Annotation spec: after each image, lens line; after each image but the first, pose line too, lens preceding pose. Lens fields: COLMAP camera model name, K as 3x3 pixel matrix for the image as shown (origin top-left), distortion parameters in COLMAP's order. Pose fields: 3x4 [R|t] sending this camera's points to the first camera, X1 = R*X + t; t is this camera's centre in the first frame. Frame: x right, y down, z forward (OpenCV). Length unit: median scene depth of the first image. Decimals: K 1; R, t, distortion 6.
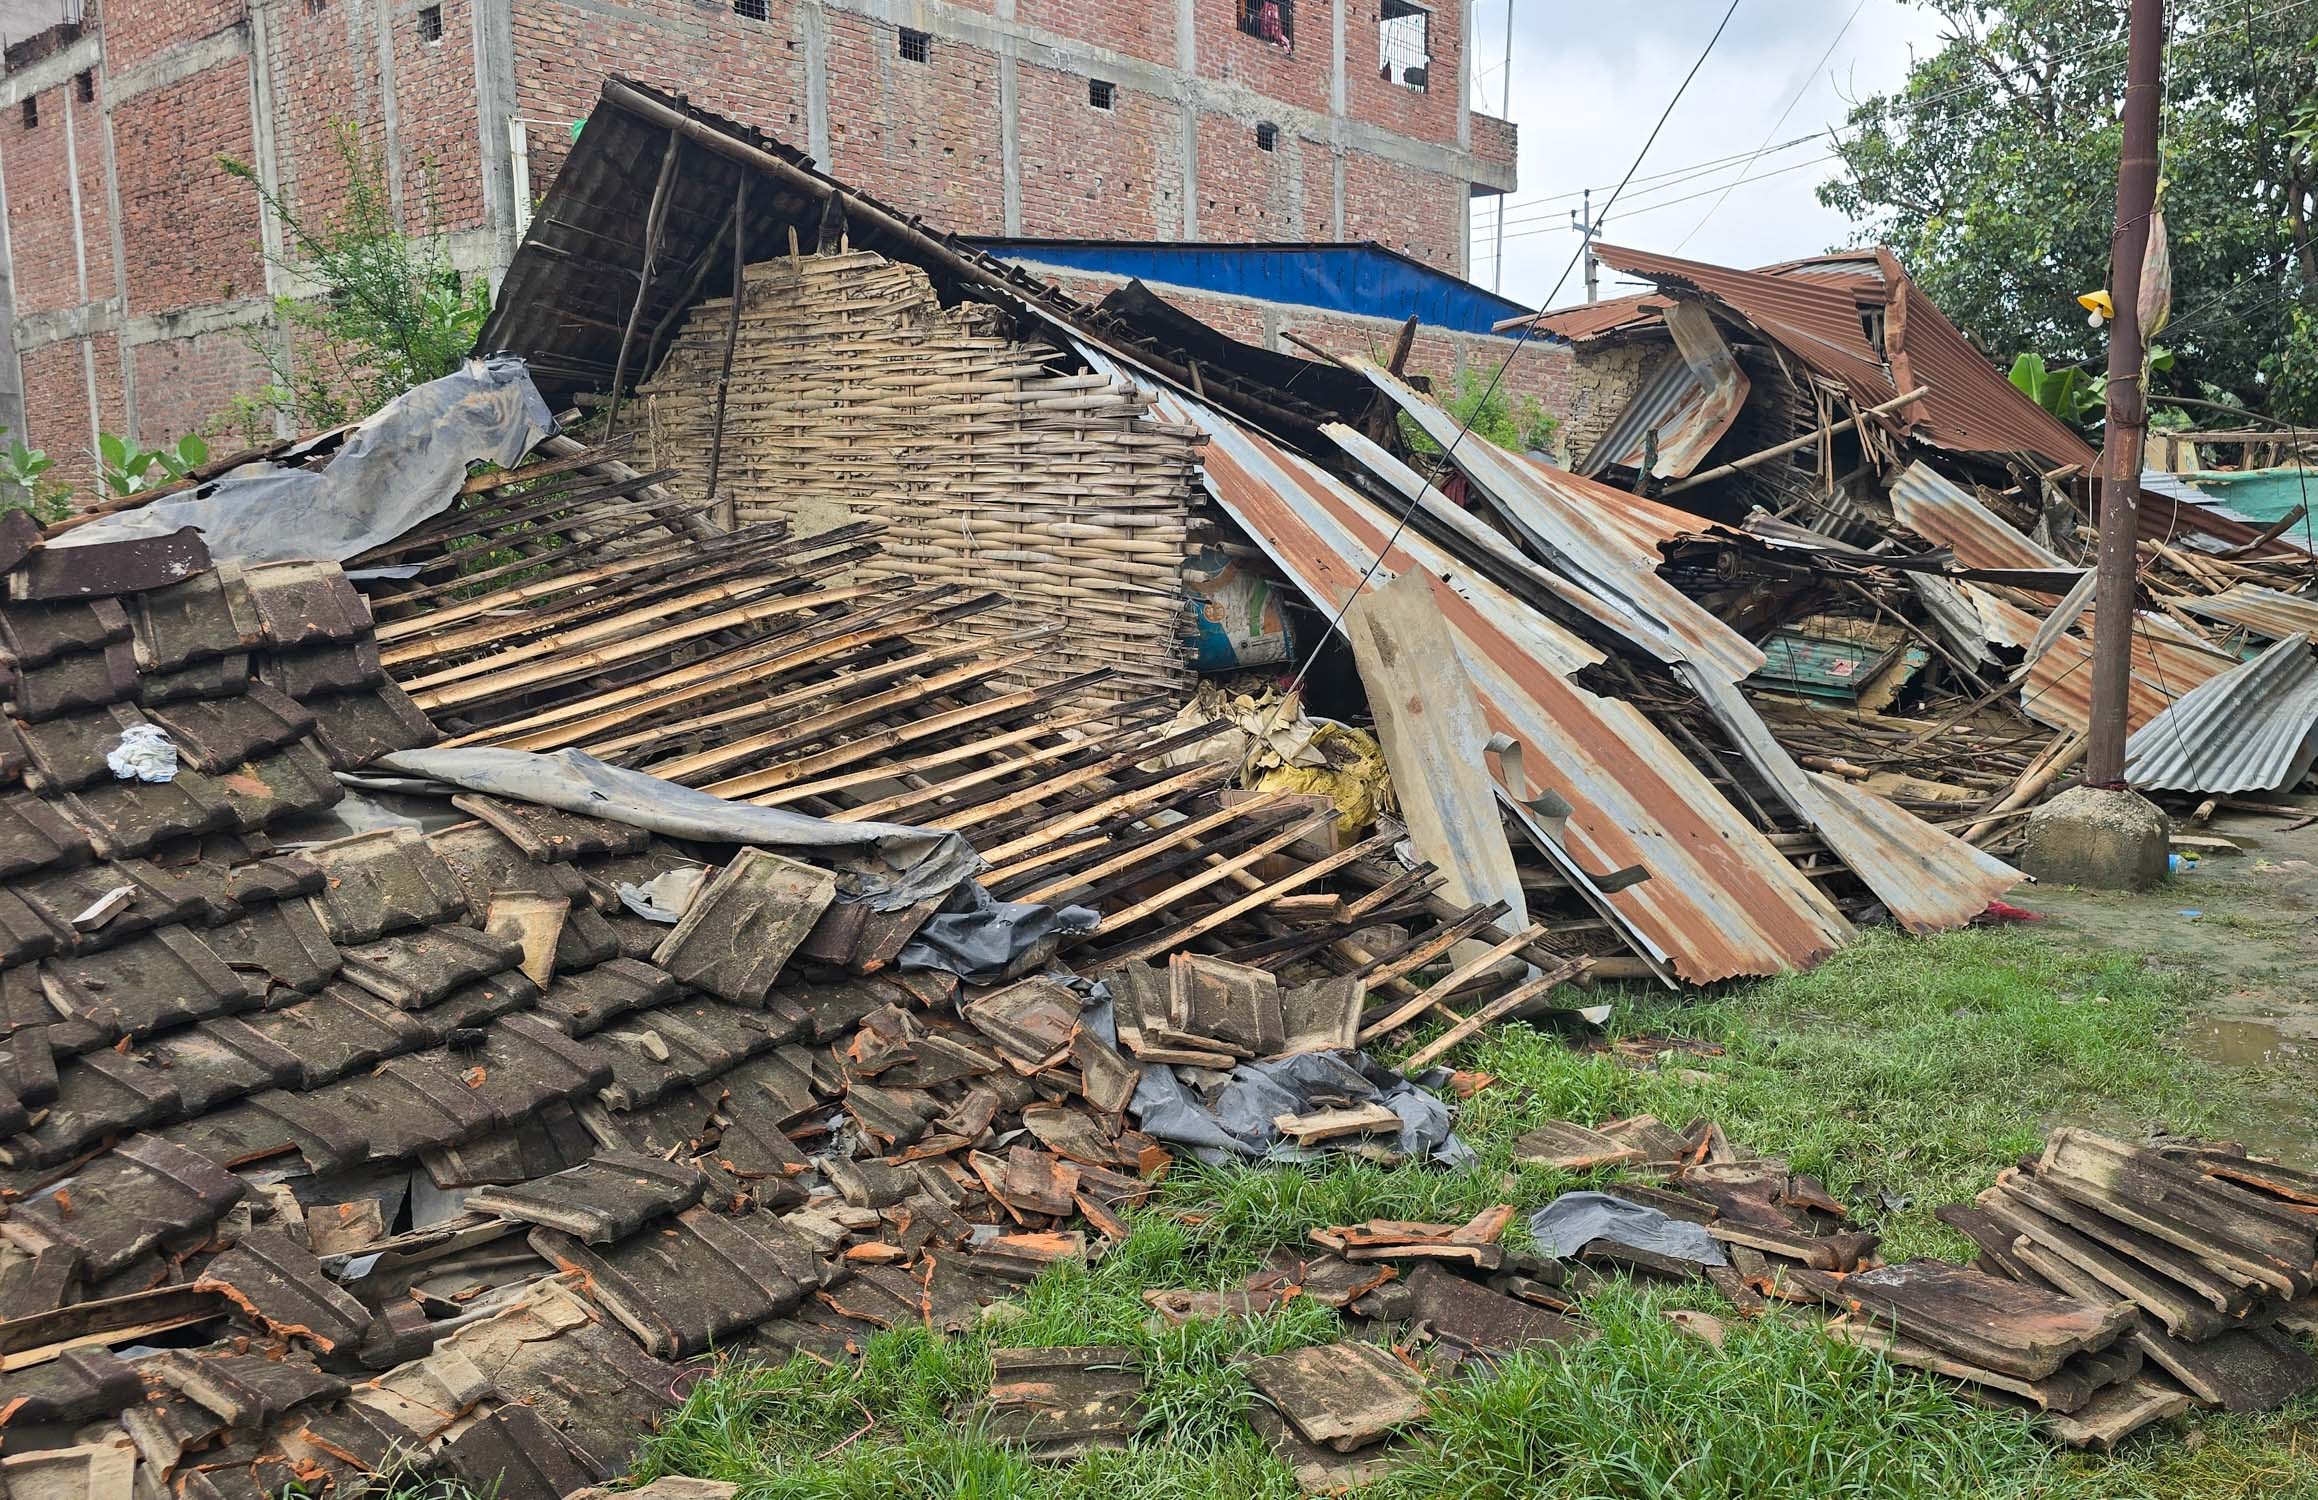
lens RADIAL K [[1556.2, 0, 1137.6], [0, 1556.2, 803.7], [0, 0, 1]] dist [0.029529, -0.015068]
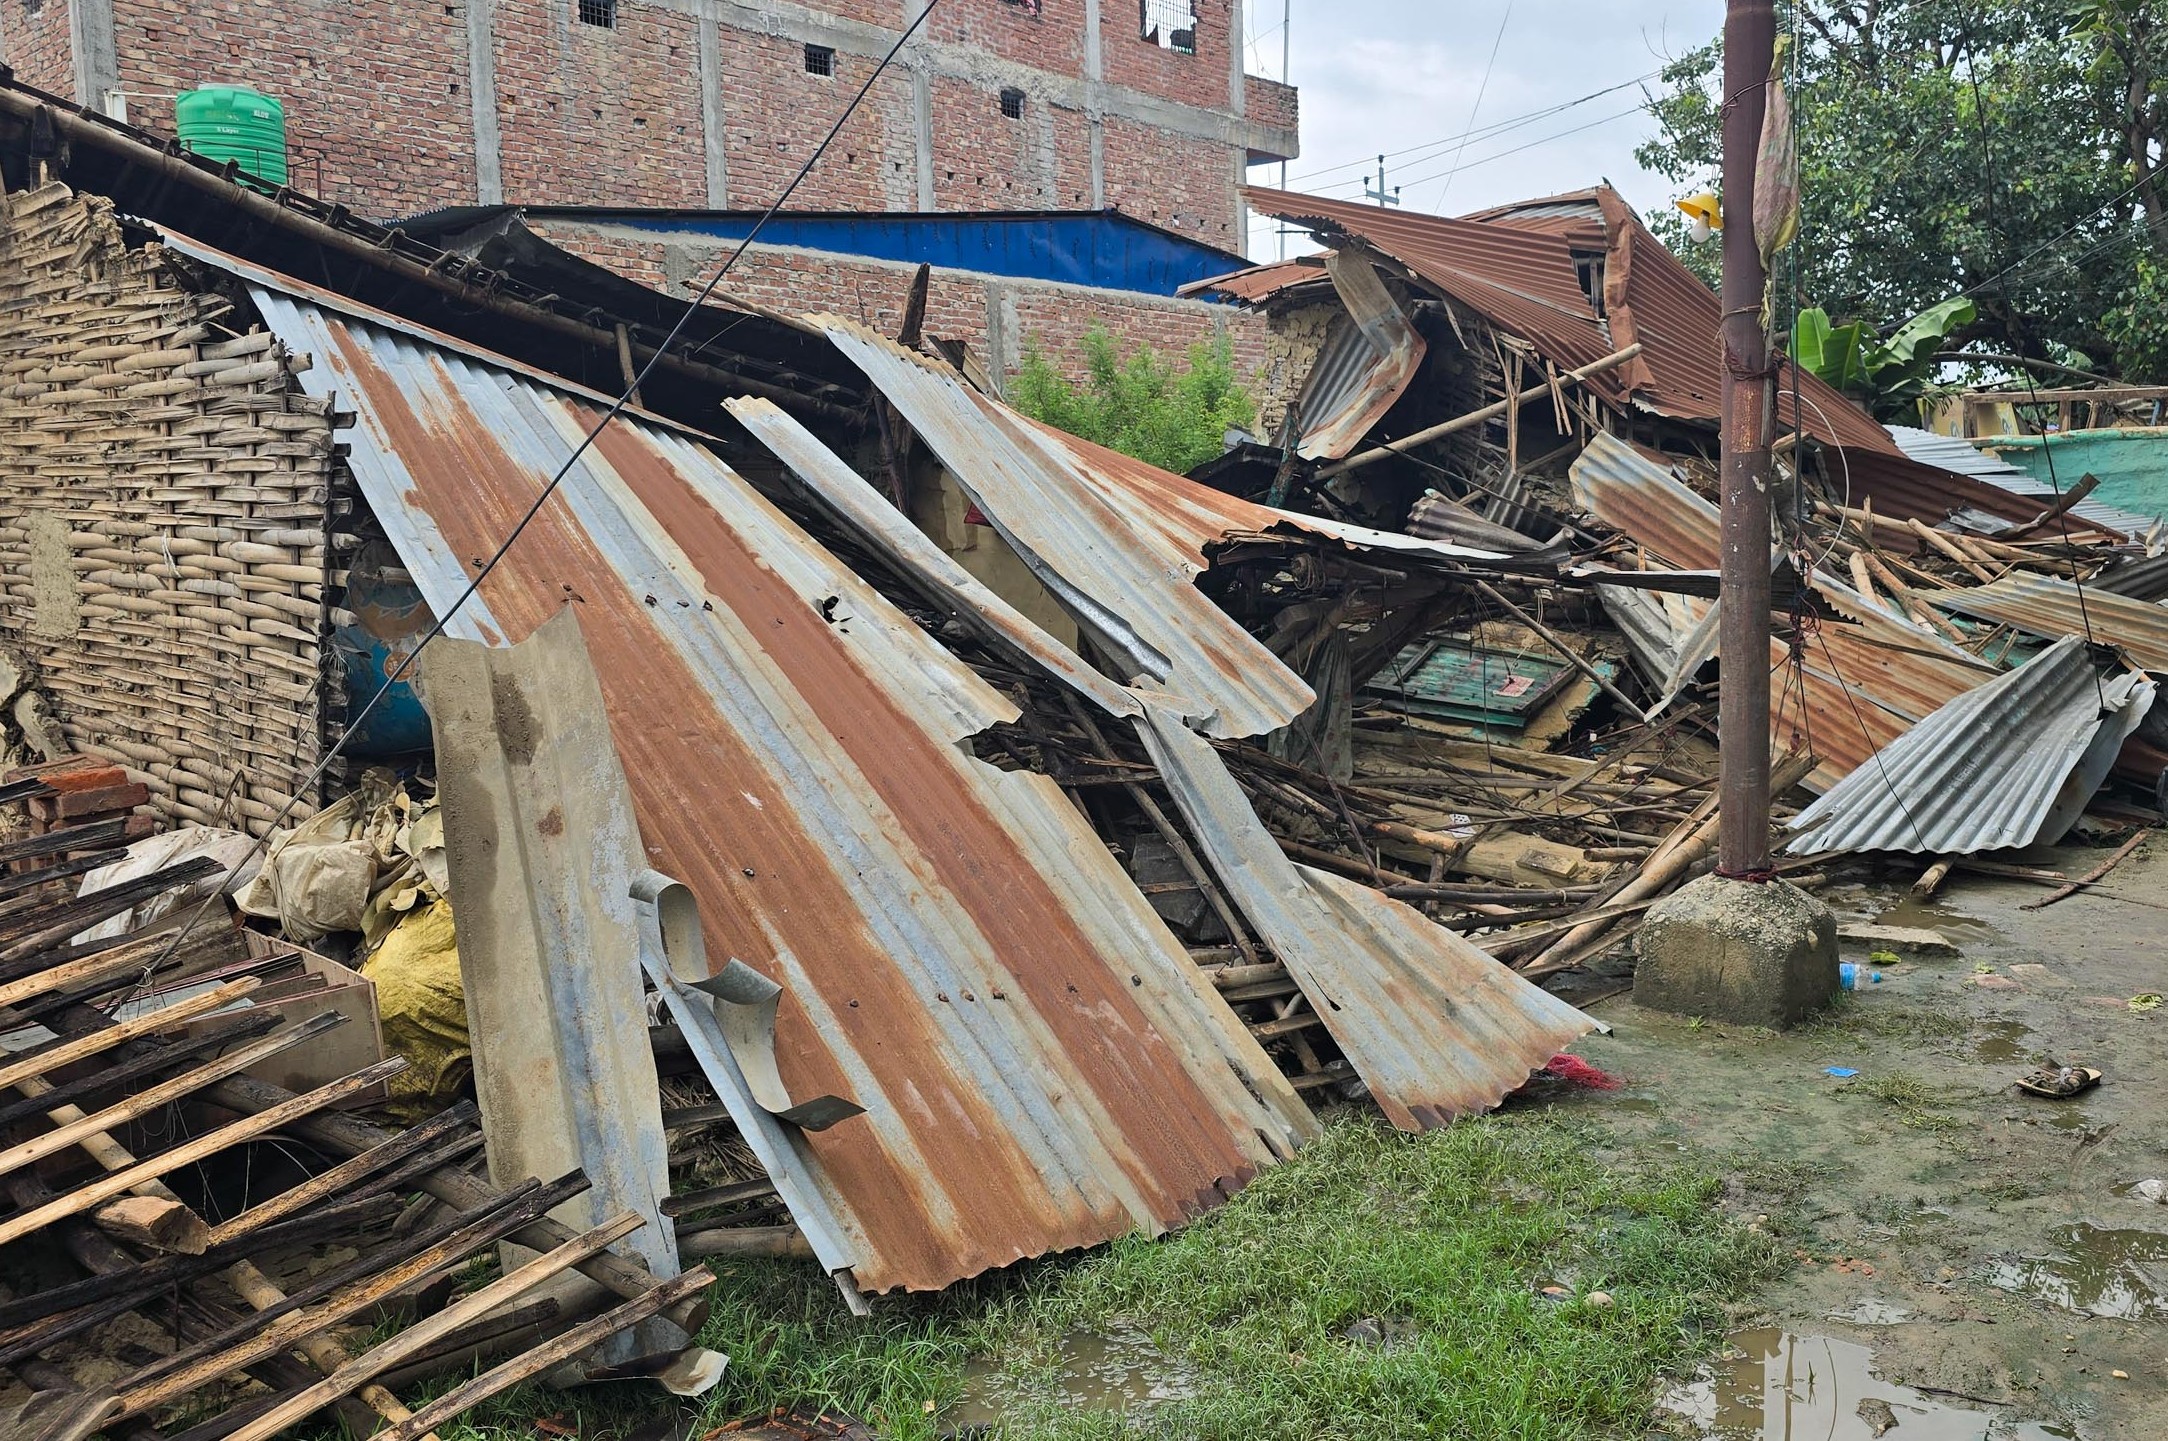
lens RADIAL K [[1458.9, 0, 1094.9], [0, 1458.9, 726.9], [0, 0, 1]] dist [0.025471, -0.013001]
pose [[0.999584, -0.020185, -0.020623, 0.242626], [0.019584, 0.999390, -0.028926, -0.047271], [0.021194, 0.028510, 0.999369, 0.233066]]
